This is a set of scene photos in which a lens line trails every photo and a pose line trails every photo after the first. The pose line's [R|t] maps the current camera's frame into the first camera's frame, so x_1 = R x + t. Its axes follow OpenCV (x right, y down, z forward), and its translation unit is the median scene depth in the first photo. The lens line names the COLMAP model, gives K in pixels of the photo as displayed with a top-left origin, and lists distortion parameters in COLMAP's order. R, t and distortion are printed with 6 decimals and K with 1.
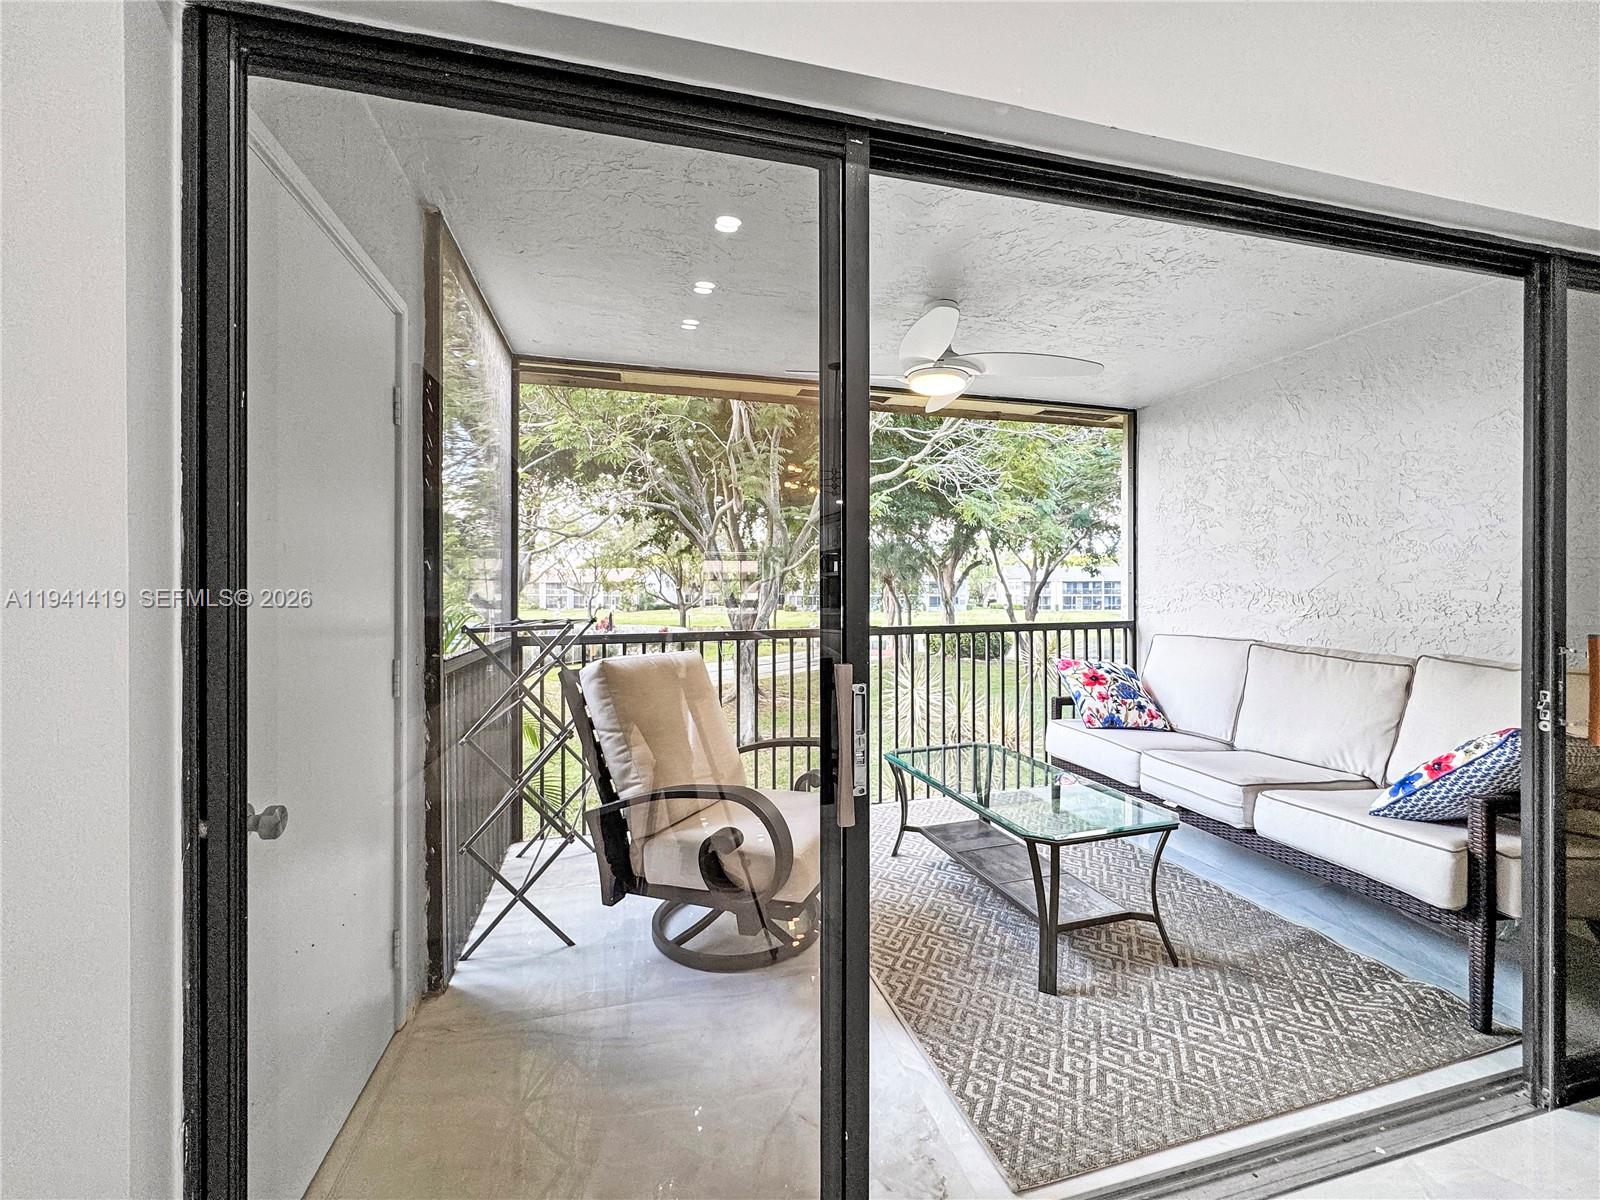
lens RADIAL K [[648.7, 0, 818.6], [0, 648.7, 586.5], [0, 0, 1]] dist [-0.004646, 0.000428]
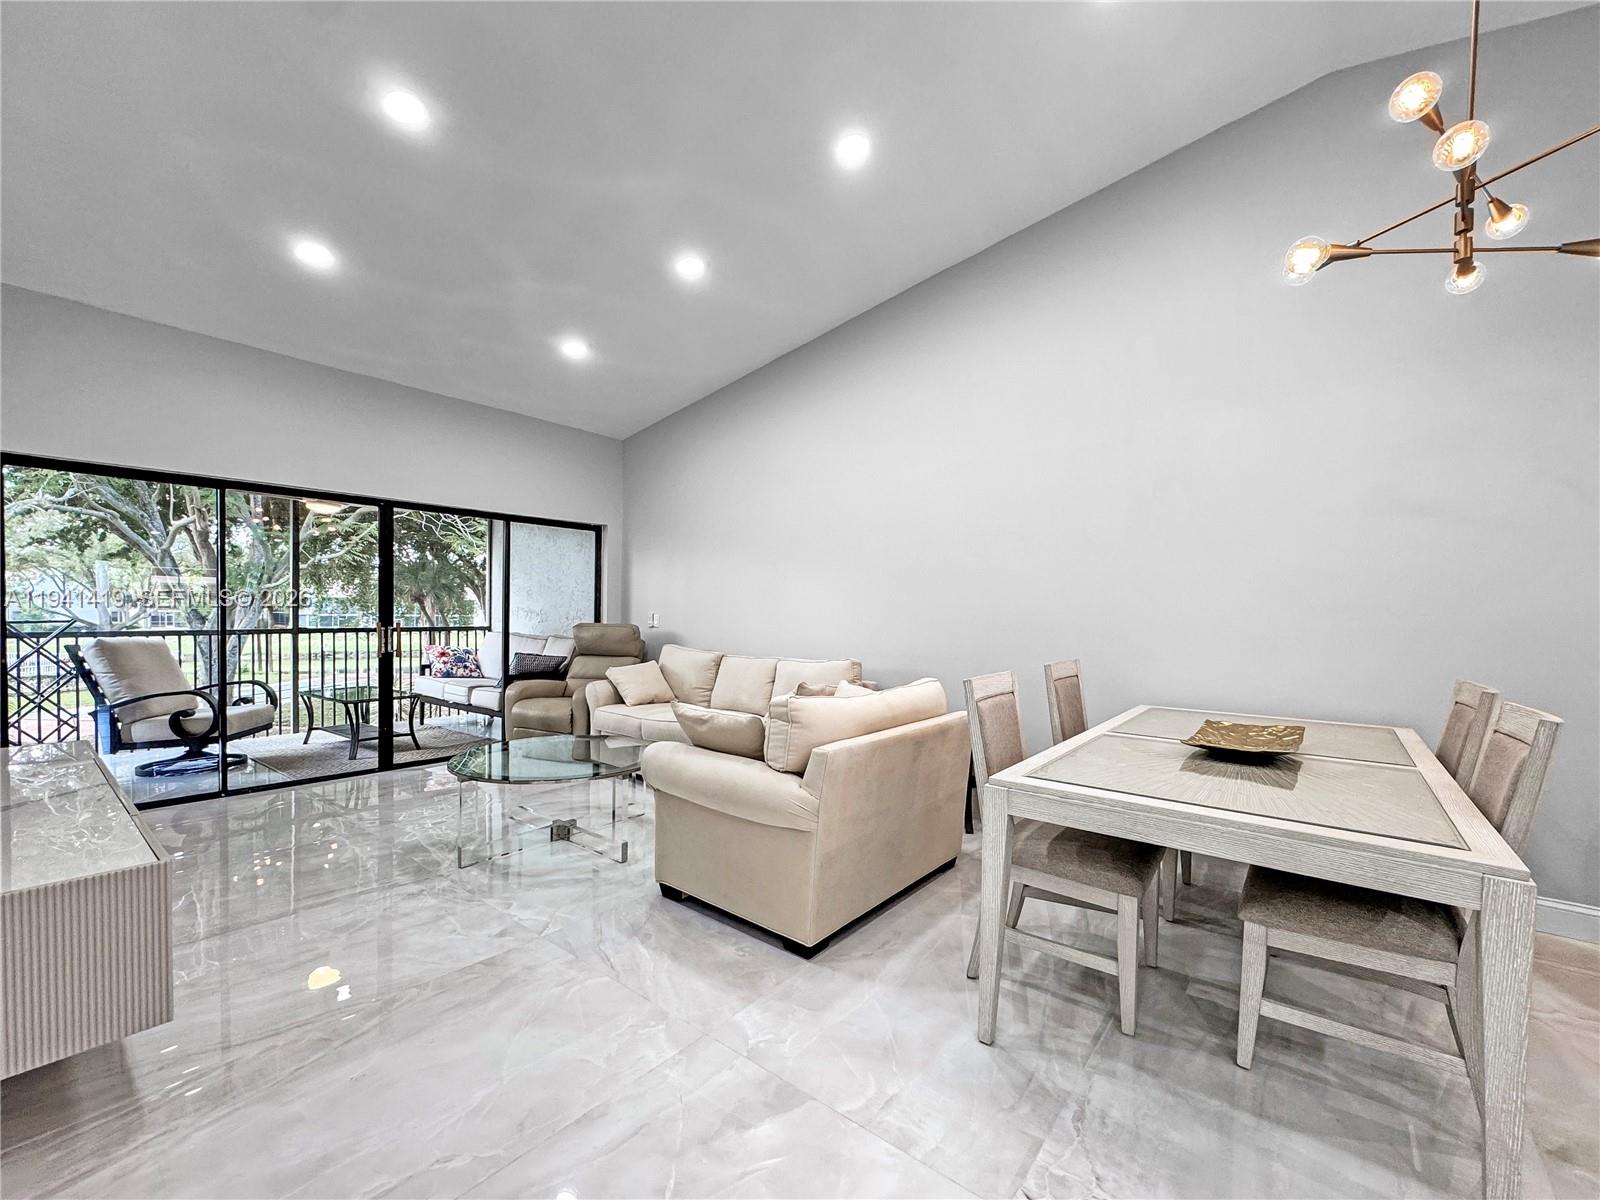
lens RADIAL K [[648.7, 0, 810.9], [0, 648.7, 623.1], [0, 0, 1]] dist [-0.004646, 0.000428]
pose [[0.810781, 0.003891, 0.585337, 0.184013], [-0.017308, 0.999700, 0.017329, -0.005264], [-0.585094, -0.024181, 0.810605, -1.271706]]
